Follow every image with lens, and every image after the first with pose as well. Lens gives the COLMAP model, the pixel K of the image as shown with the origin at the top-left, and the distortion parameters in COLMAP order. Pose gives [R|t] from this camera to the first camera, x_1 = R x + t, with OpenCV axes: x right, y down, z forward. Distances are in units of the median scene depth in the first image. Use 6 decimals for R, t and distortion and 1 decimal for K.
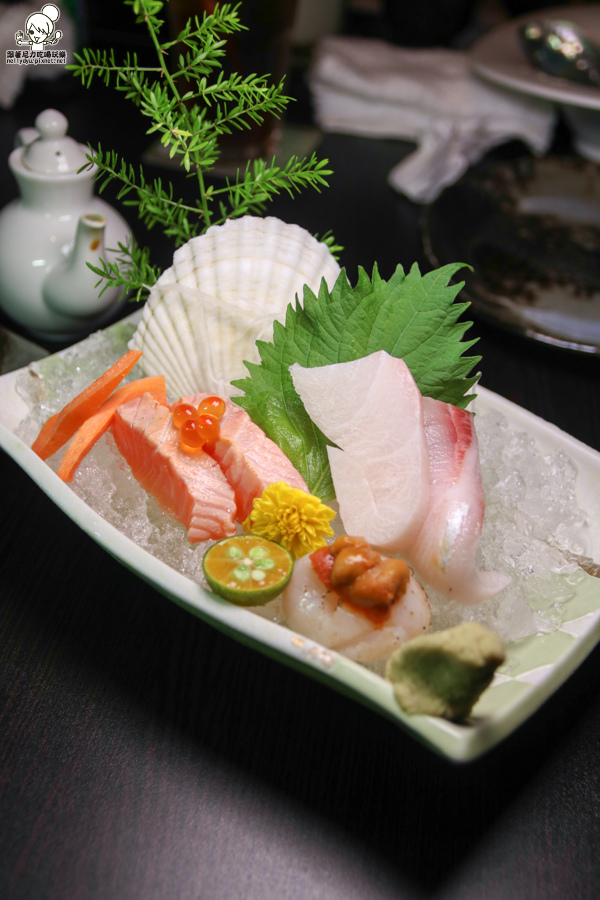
lens RADIAL K [[1410.3, 0, 302.0], [0, 1410.3, 448.9], [0, 0, 1]] dist [-0.026665, 0.000000]
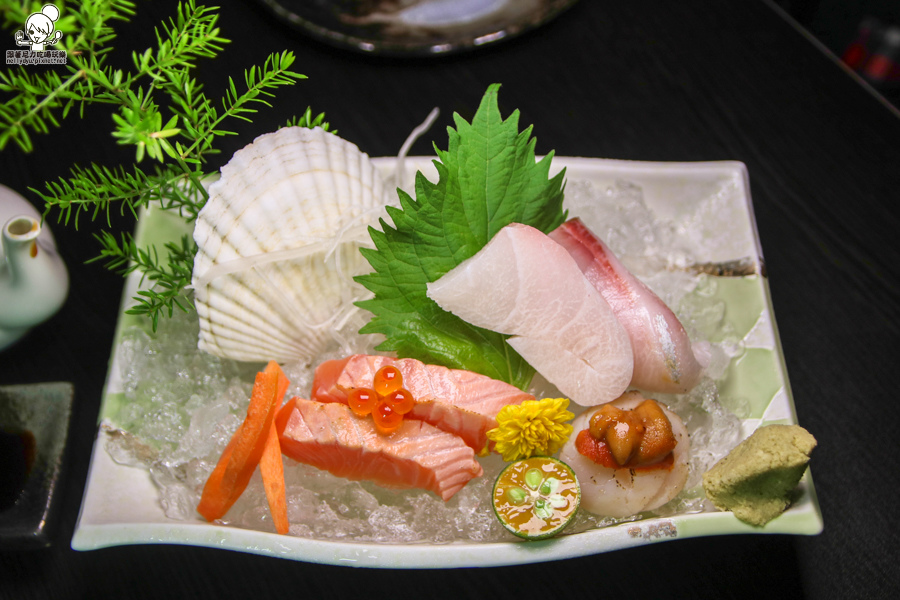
lens RADIAL K [[1236.0, 0, 448.8], [0, 1236.0, 302.8], [0, 0, 1]] dist [-0.033176, 0.000000]
pose [[0.731562, -0.602555, 0.318976, -0.259174], [0.421421, 0.767428, 0.483176, -0.436823], [-0.535931, -0.219050, 0.815350, 0.324416]]
